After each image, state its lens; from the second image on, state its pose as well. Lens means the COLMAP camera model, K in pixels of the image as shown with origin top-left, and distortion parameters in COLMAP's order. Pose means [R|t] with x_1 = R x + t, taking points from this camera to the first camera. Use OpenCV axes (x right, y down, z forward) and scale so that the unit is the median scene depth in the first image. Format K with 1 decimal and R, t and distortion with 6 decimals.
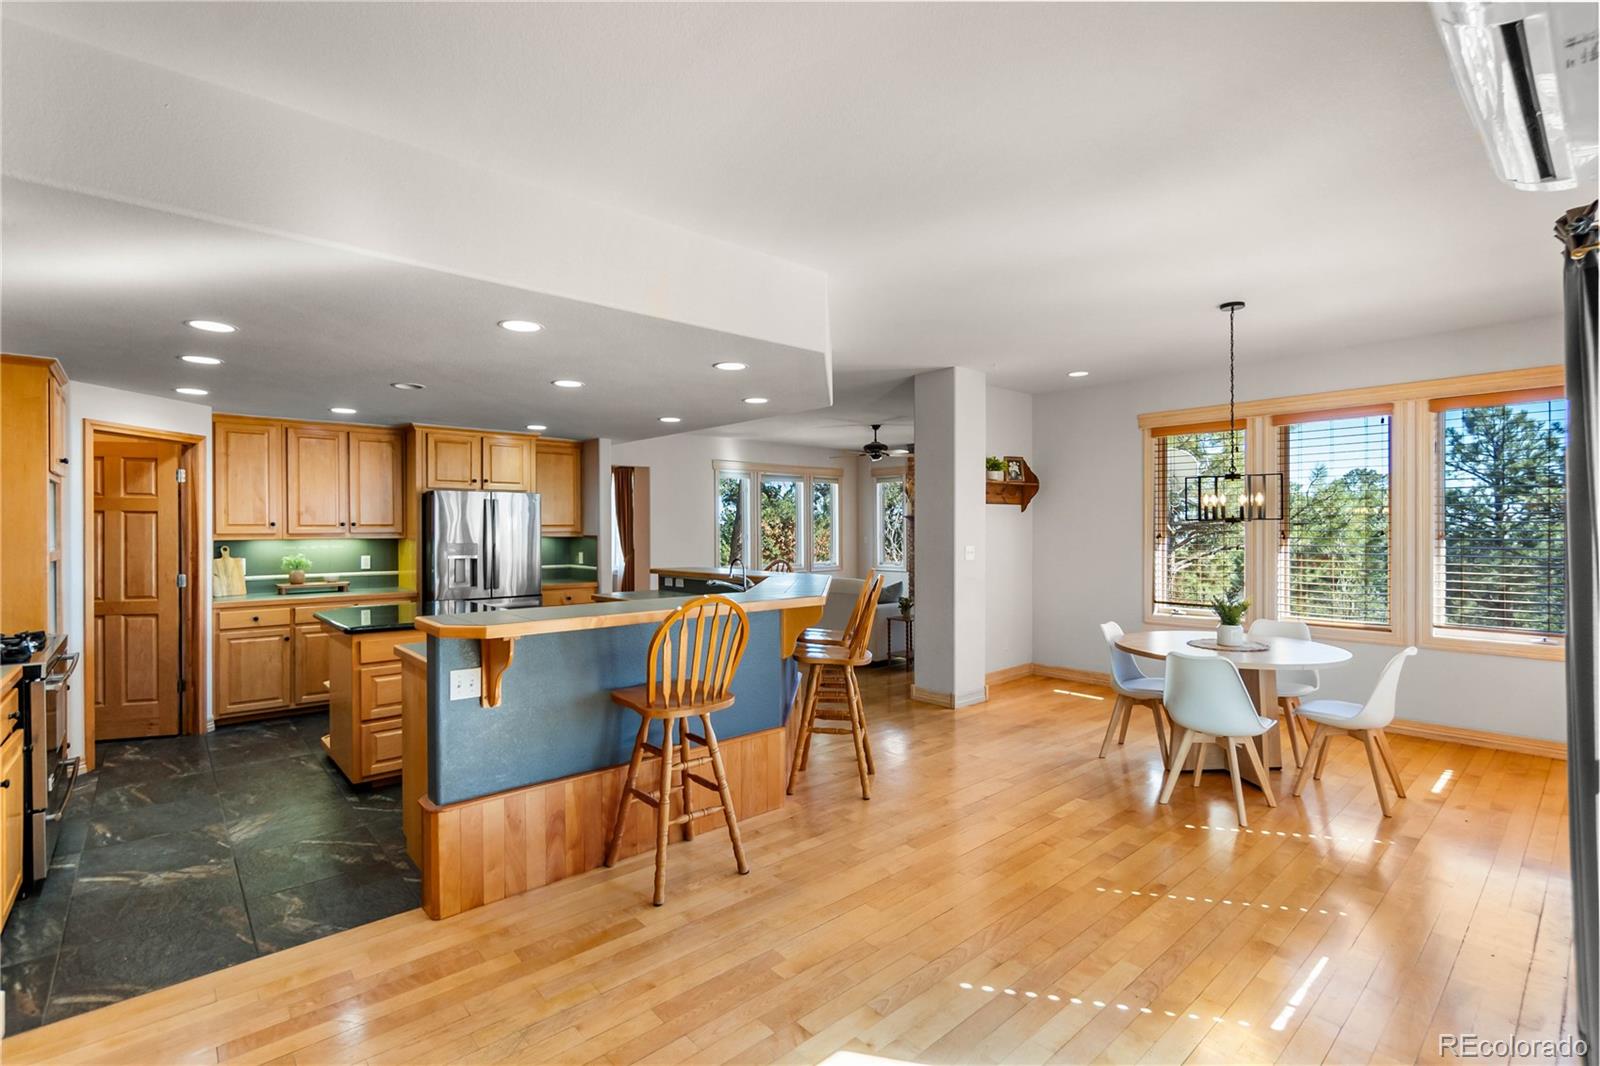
lens RADIAL K [[732.1, 0, 800.0], [0, 732.1, 533.0], [0, 0, 1]] dist [0.018389, -0.000009]
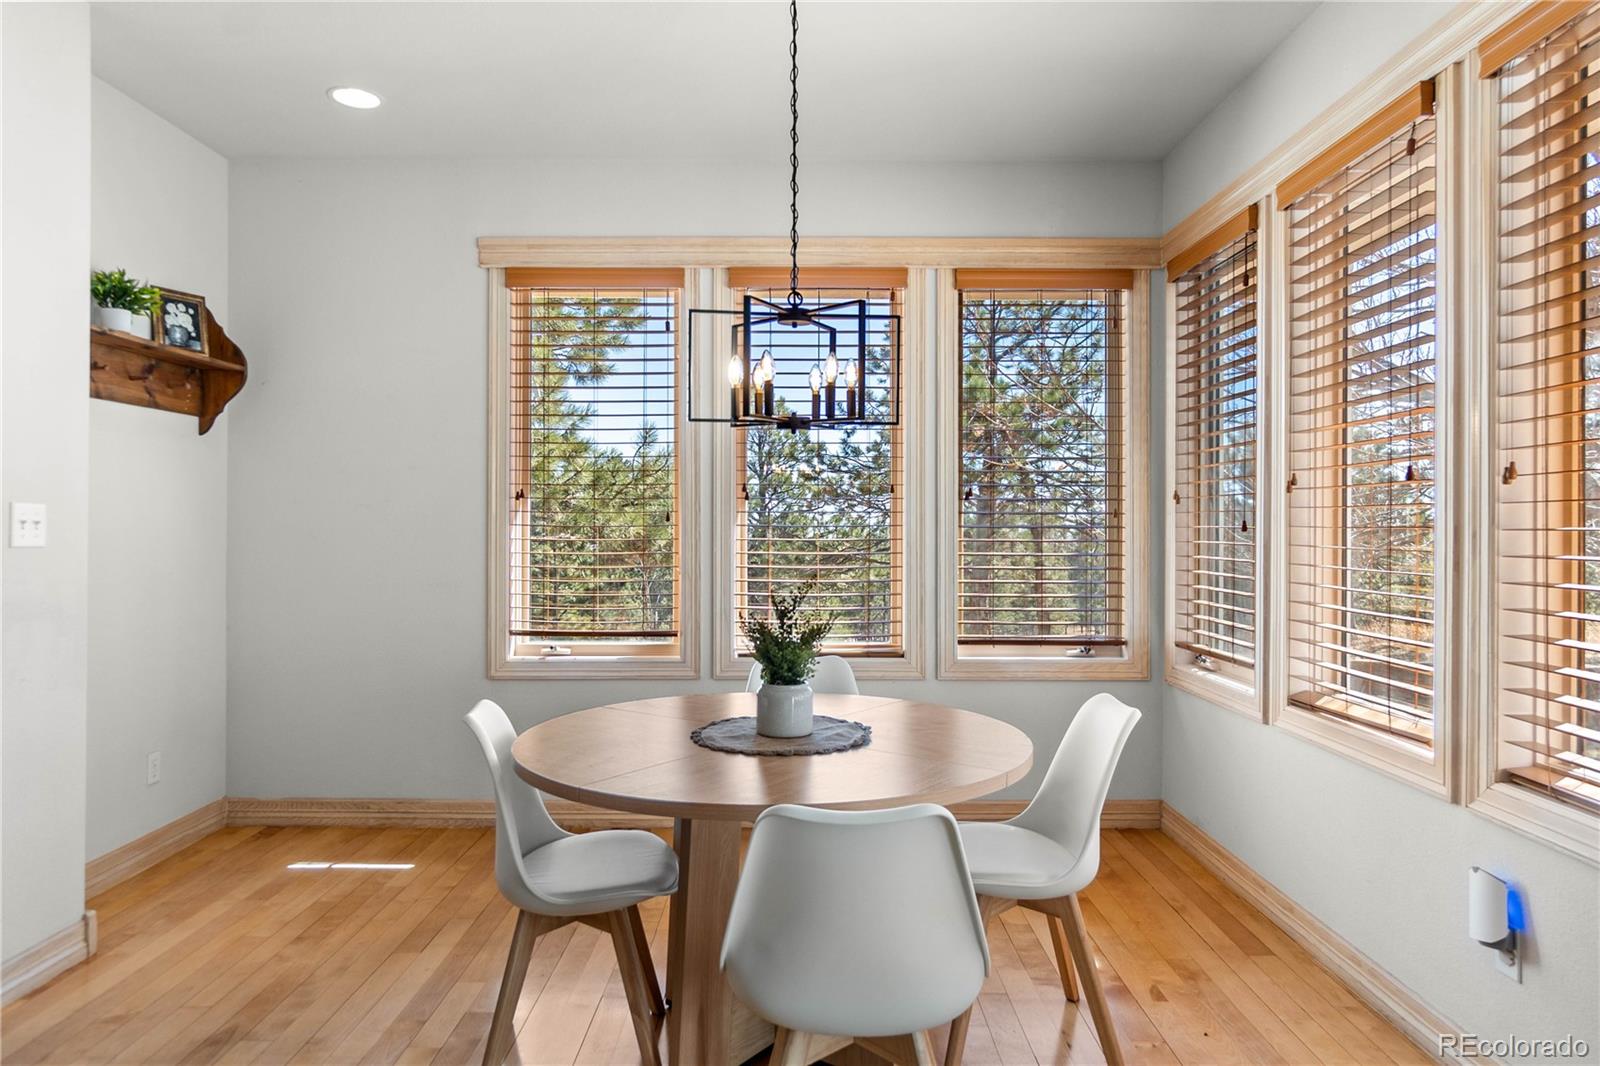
lens RADIAL K [[999.2, 0, 800.0], [0, 999.2, 533.0], [0, 0, 1]] dist [0.000234, 0.001749]
pose [[0.662808, 0.003099, 0.748783, 0.123322], [-0.001802, 0.999995, -0.002543, 0.030655], [-0.748787, 0.000336, 0.662811, 0.438349]]
